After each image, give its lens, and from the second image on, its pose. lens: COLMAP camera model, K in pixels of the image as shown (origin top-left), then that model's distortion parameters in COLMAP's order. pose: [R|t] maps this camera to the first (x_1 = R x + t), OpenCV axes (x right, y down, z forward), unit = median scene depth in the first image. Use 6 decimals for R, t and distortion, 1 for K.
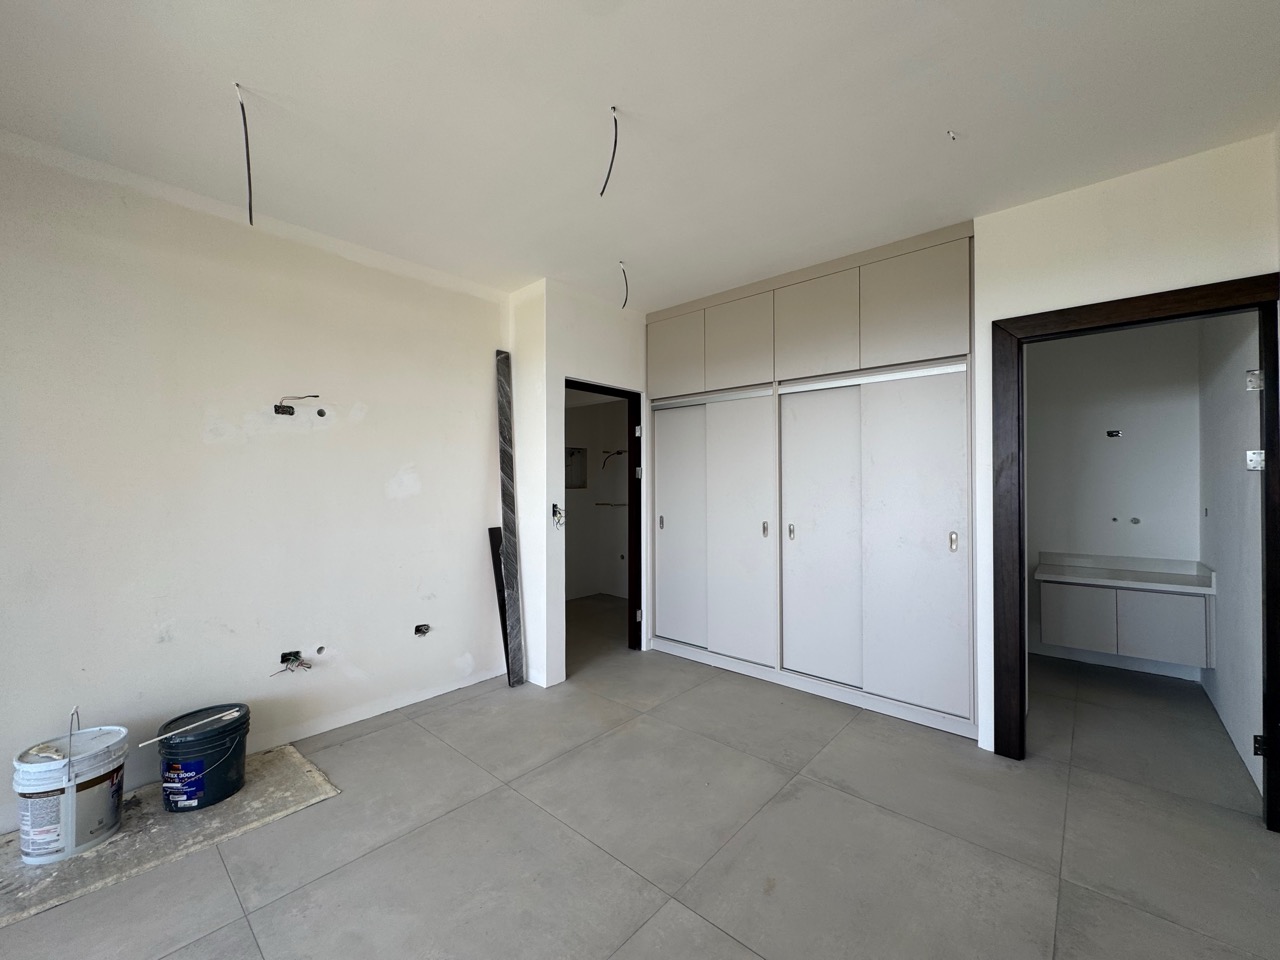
lens RADIAL K [[514.7, 0, 638.4], [0, 514.7, 479.2], [0, 0, 1]] dist [-0.003222, 0.000279]
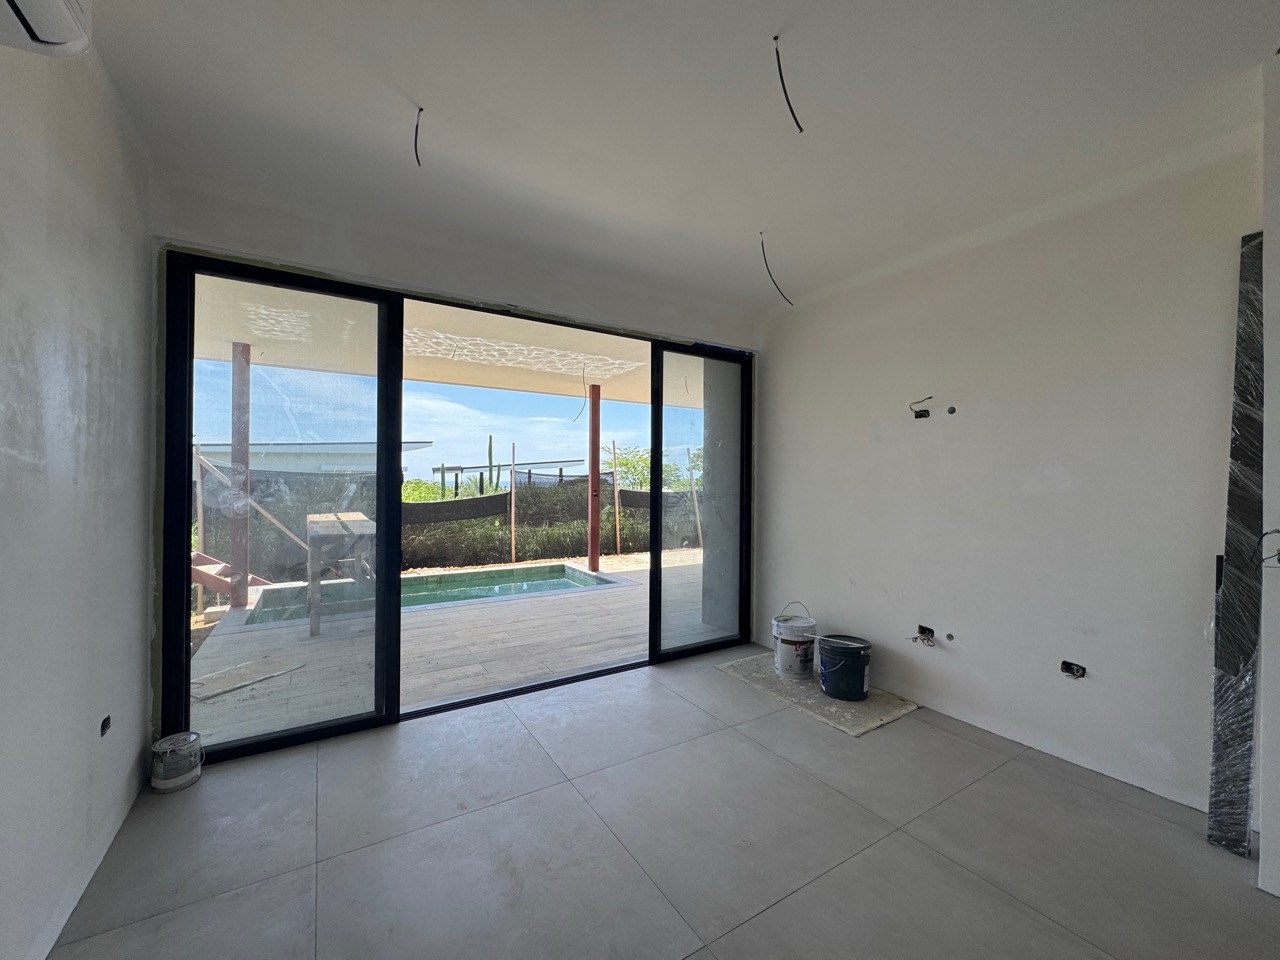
lens RADIAL K [[514.7, 0, 638.4], [0, 514.7, 479.2], [0, 0, 1]] dist [-0.003222, 0.000279]
pose [[-0.276137, 0.002137, -0.961116, 0.604844], [0.000250, 0.999998, 0.002151, 0.008732], [0.961118, 0.000353, -0.276137, 0.726927]]
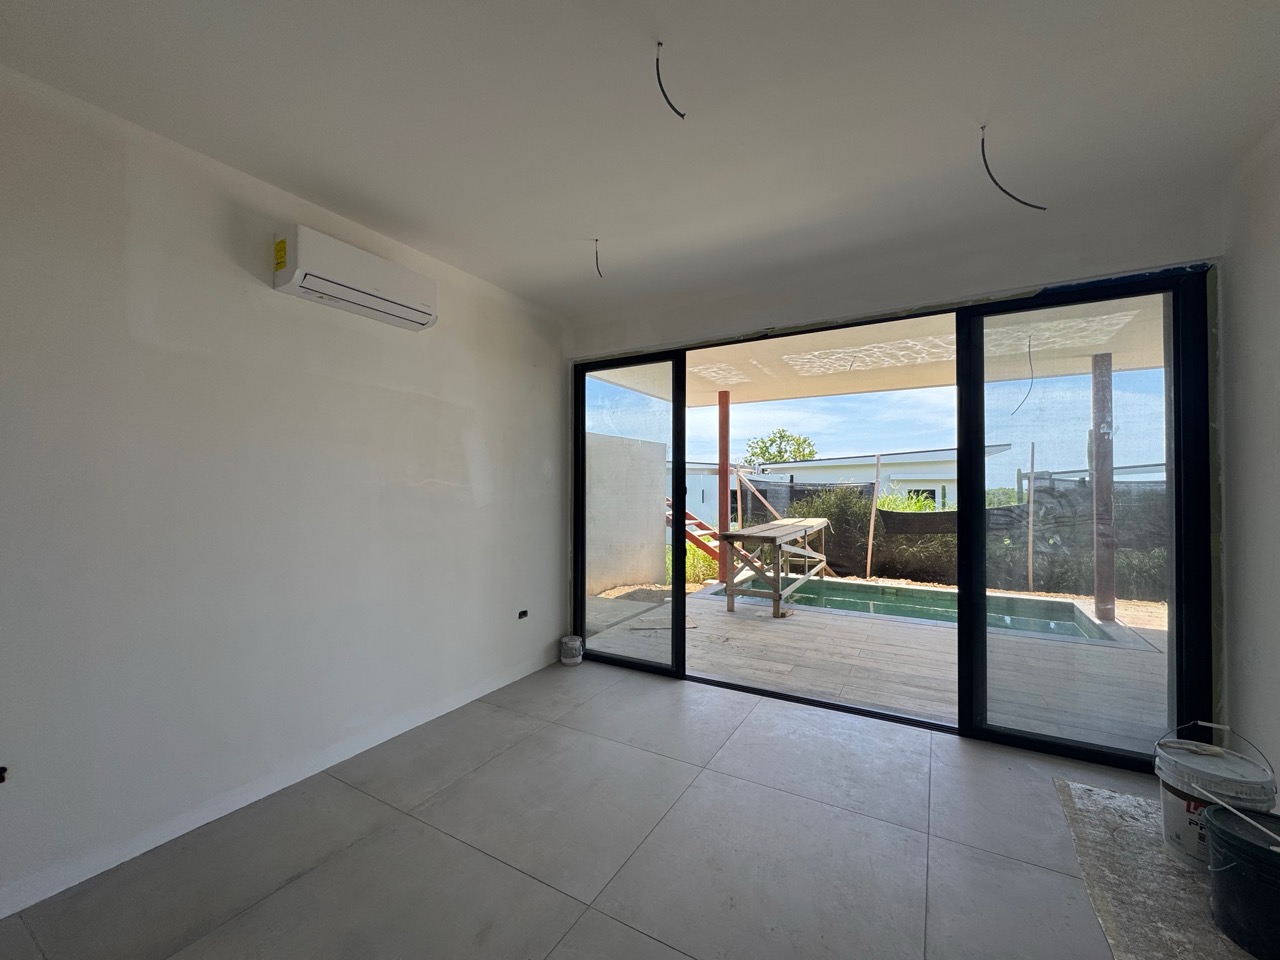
lens RADIAL K [[514.7, 0, 638.4], [0, 514.7, 479.2], [0, 0, 1]] dist [-0.003222, 0.000279]
pose [[-0.979011, 0.004193, -0.203767, 0.110943], [0.007810, 0.999826, -0.016951, 0.000072], [0.203660, -0.018186, -0.978873, 1.294378]]
